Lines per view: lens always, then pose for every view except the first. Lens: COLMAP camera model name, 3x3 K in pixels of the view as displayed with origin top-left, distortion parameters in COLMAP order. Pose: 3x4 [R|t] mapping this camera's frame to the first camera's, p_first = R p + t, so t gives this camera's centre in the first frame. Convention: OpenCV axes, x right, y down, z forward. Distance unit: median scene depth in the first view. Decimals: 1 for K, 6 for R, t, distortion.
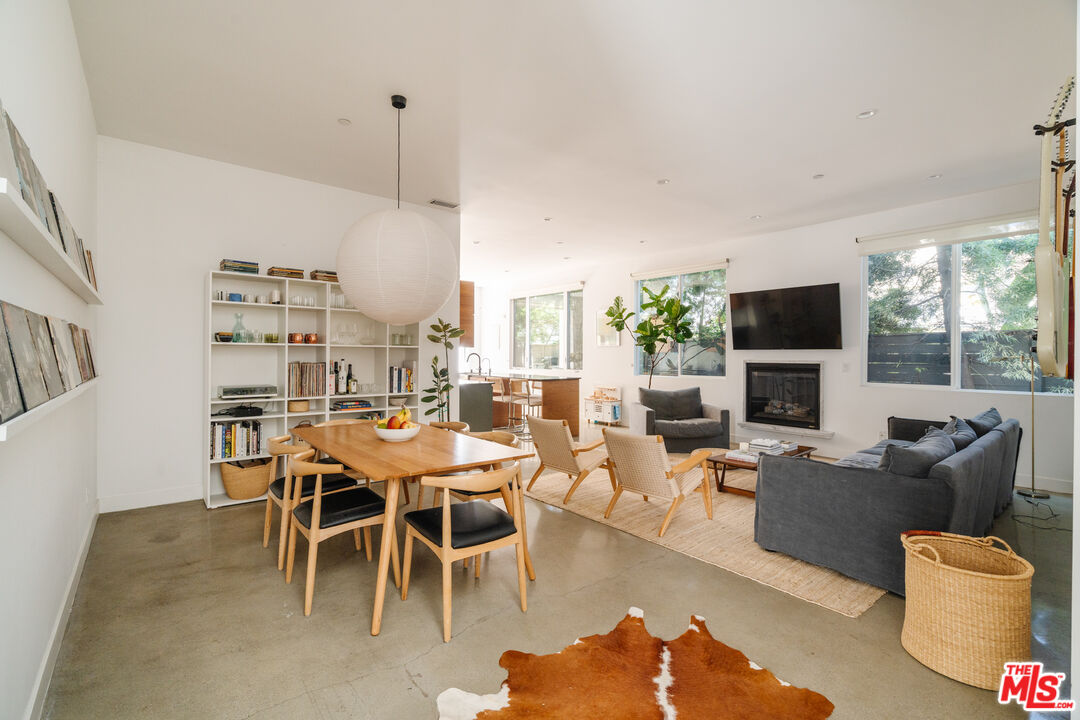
lens RADIAL K [[485.5, 0, 537.0], [0, 485.5, 354.4], [0, 0, 1]] dist [-0.000369, 0.000373]
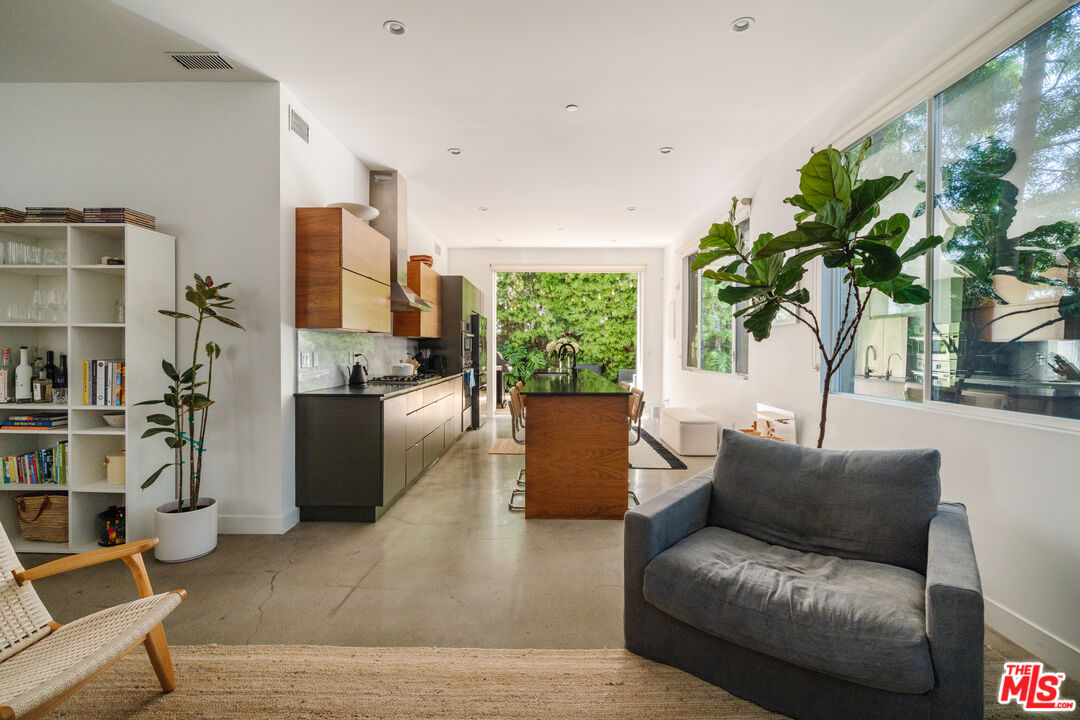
lens RADIAL K [[485.5, 0, 537.0], [0, 485.5, 354.4], [0, 0, 1]] dist [-0.000369, 0.000373]
pose [[0.759156, 0.007797, -0.650862, 0.411195], [-0.002487, 0.999956, 0.009079, 0.010059], [0.650904, -0.005274, 0.759142, 0.764639]]
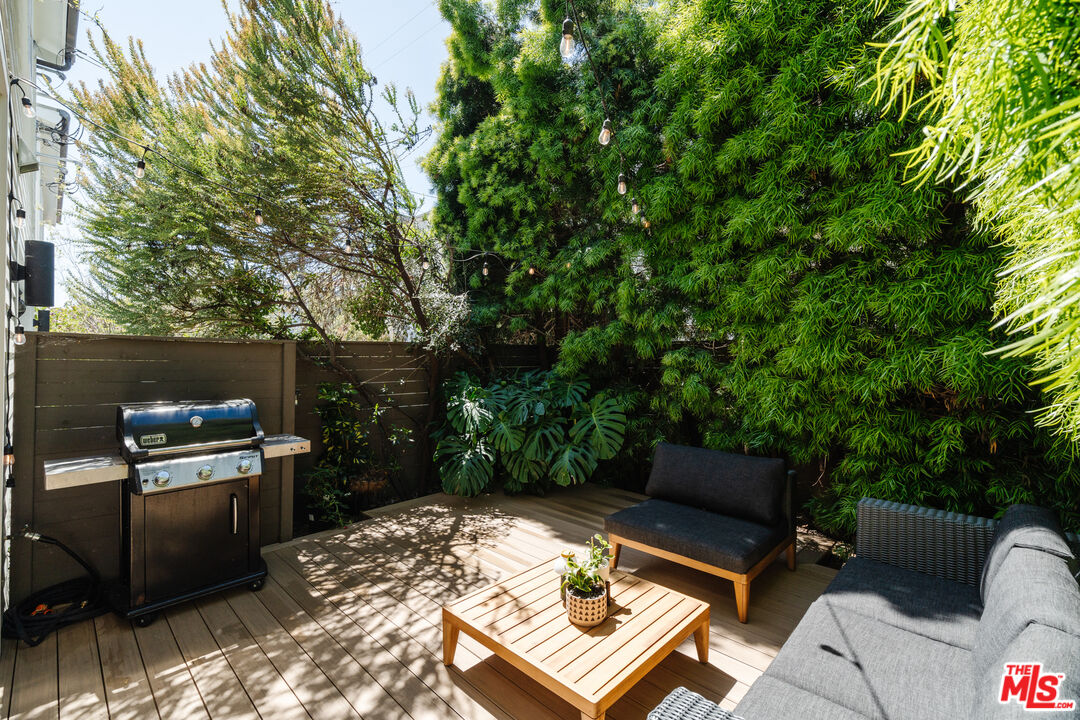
lens RADIAL K [[470.9, 0, 540.0], [0, 470.9, 360.0], [0, 0, 1]] dist [-0.000469, 0.000114]
pose [[0.116374, 0.000676, -0.993205, -0.279736], [-0.004367, 0.999990, 0.000169, -0.029537], [0.993196, 0.004318, 0.116376, 2.202464]]
